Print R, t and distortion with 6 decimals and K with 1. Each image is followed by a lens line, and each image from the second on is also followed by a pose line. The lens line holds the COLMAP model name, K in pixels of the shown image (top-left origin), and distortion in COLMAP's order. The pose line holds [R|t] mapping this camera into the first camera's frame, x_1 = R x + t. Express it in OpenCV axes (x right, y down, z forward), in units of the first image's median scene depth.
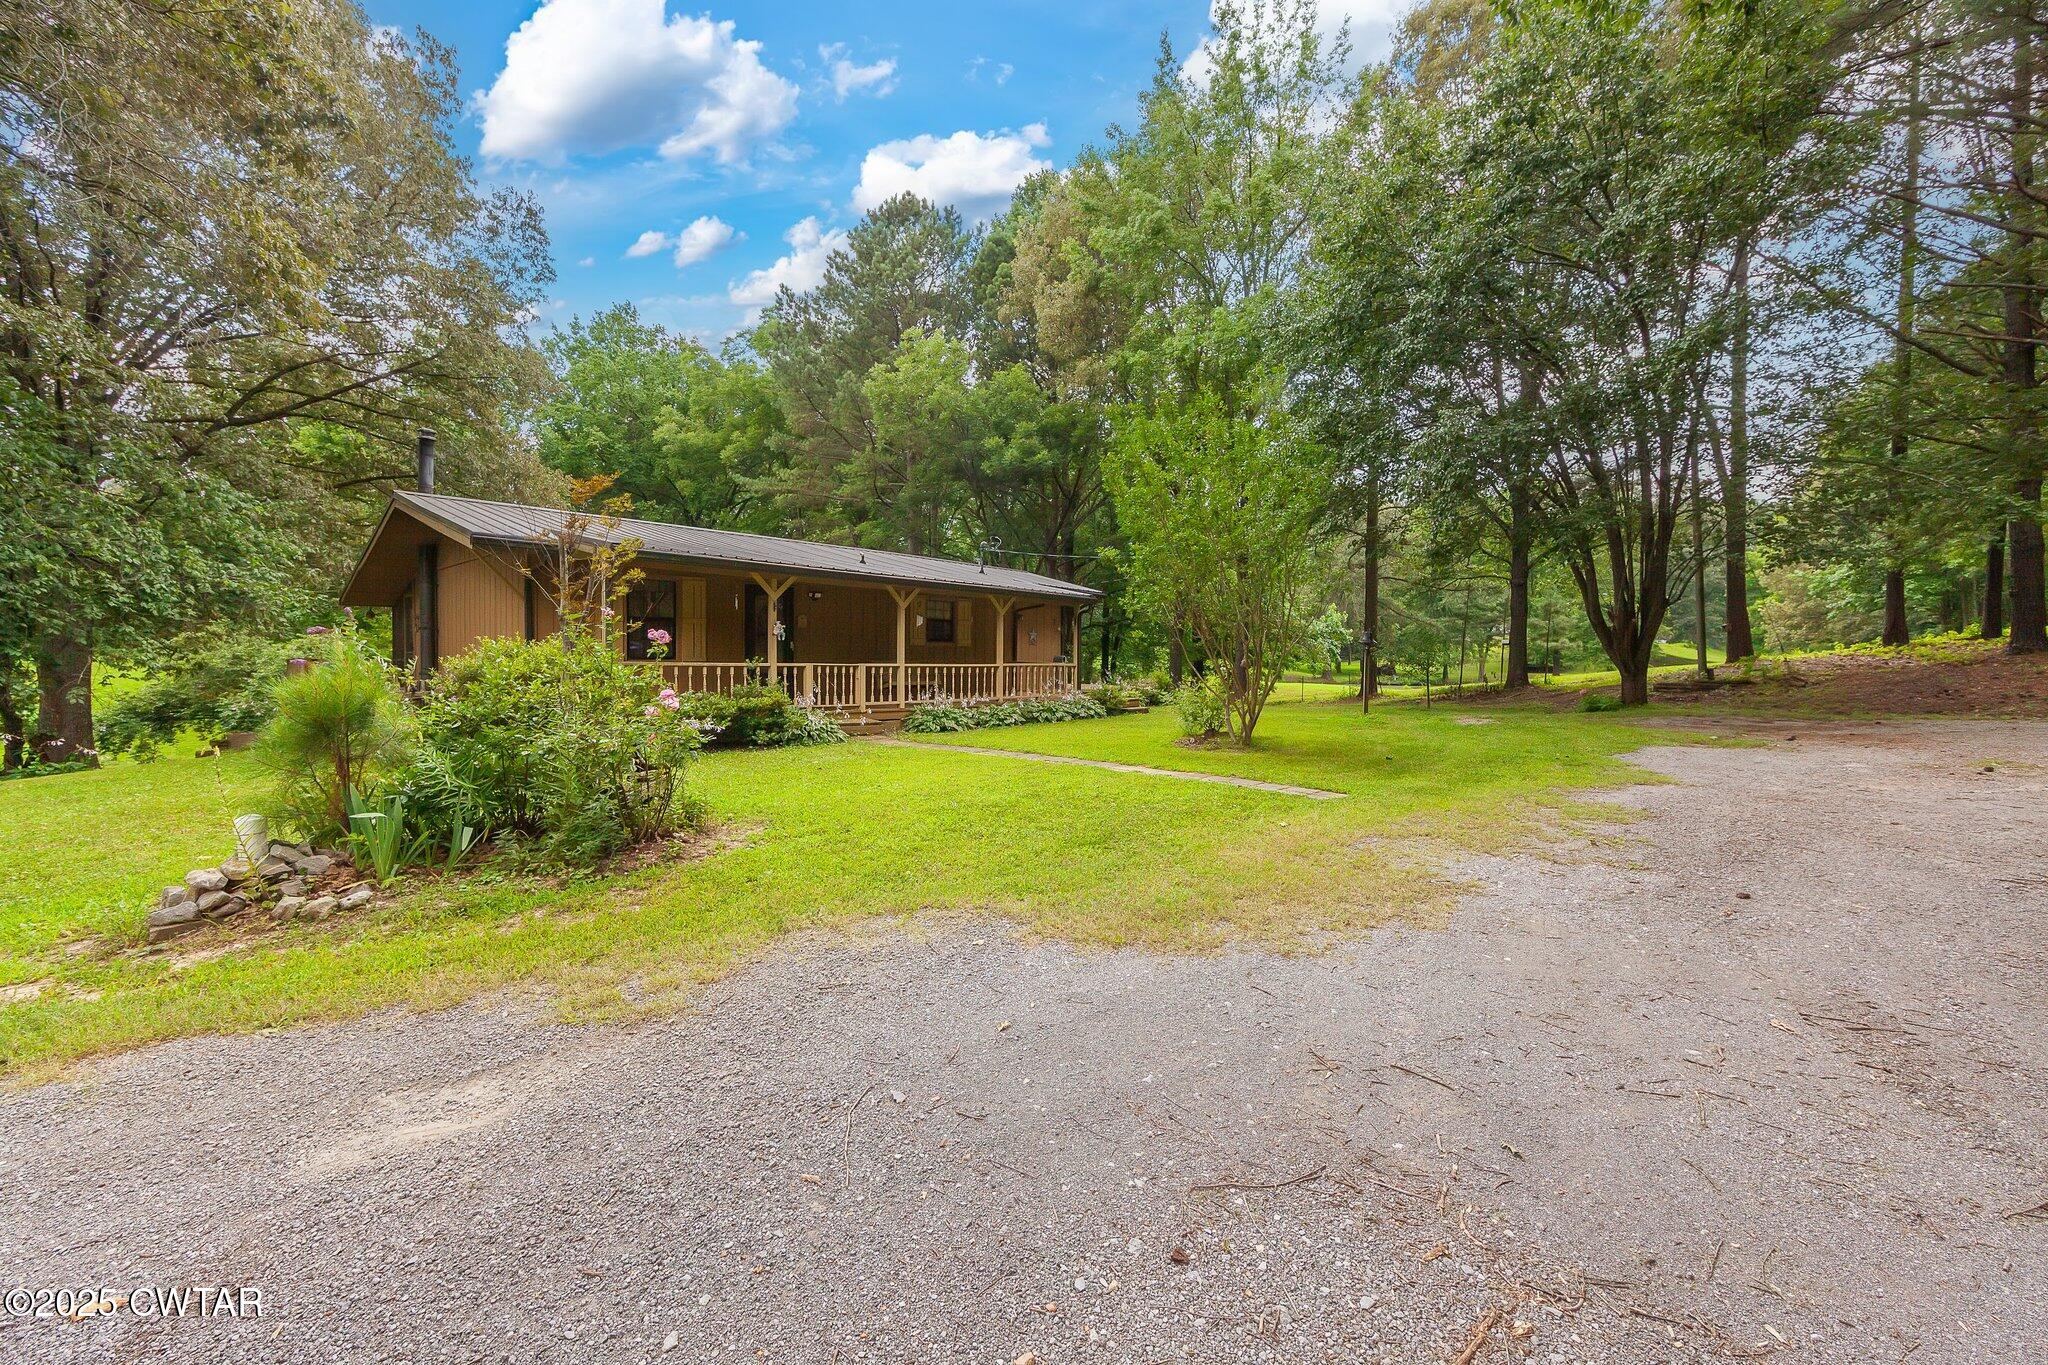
lens RADIAL K [[833.8, 0, 1024.0], [0, 833.8, 682.5], [0, 0, 1]] dist [-0.018475, -0.000108]
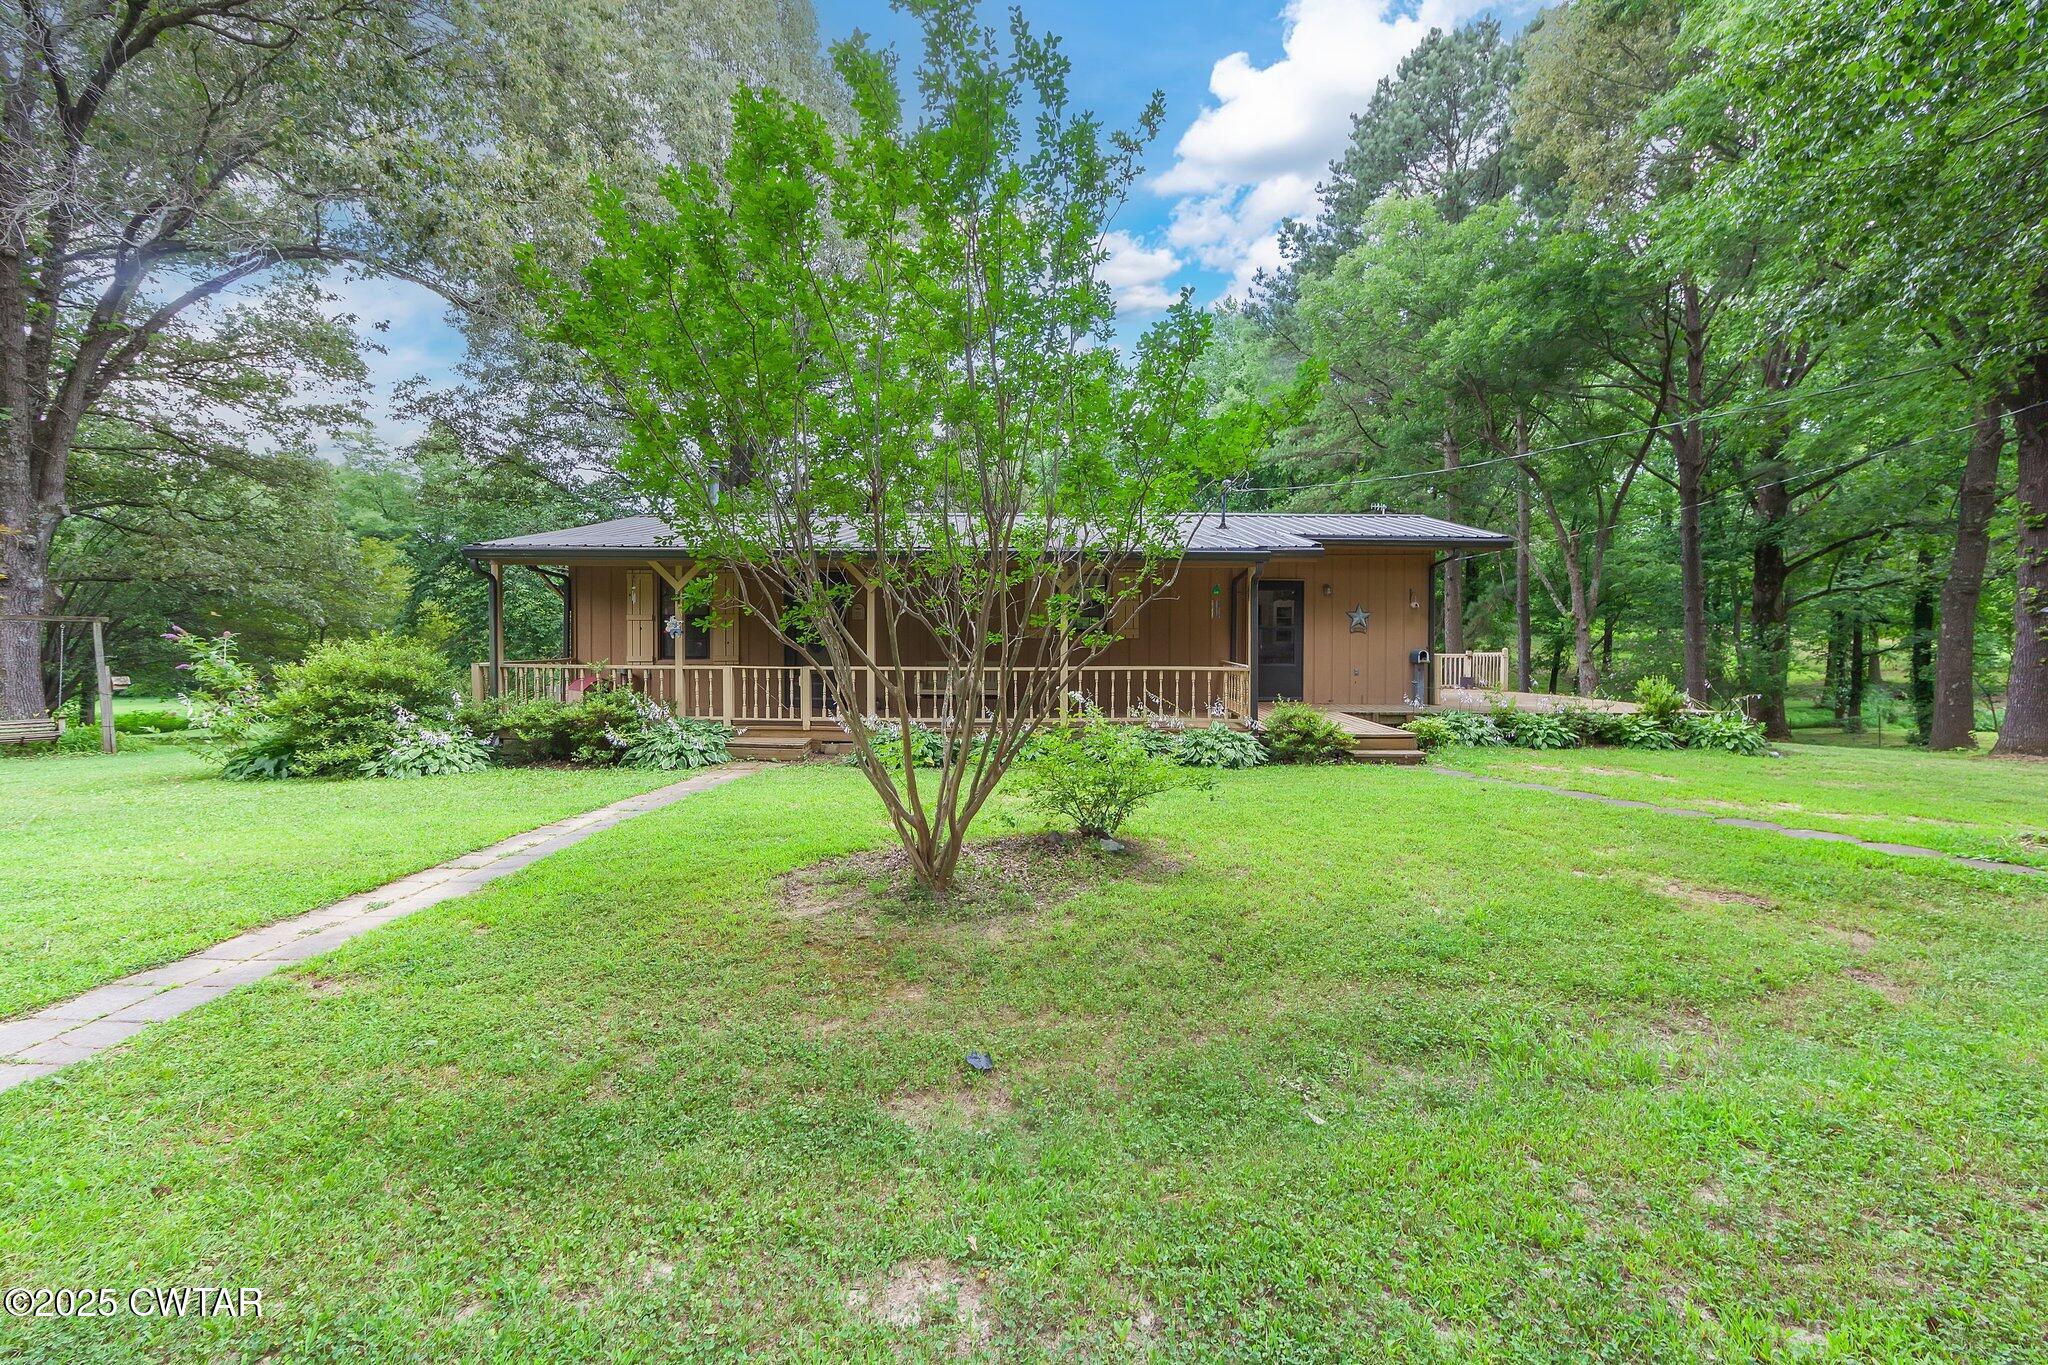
lens RADIAL K [[833.8, 0, 1024.0], [0, 833.8, 682.5], [0, 0, 1]] dist [-0.018475, -0.000108]
pose [[0.634849, 0.021551, -0.772336, 0.532485], [-0.015555, 0.999765, 0.015111, -0.023094], [0.772480, 0.002420, 0.635035, 0.687635]]
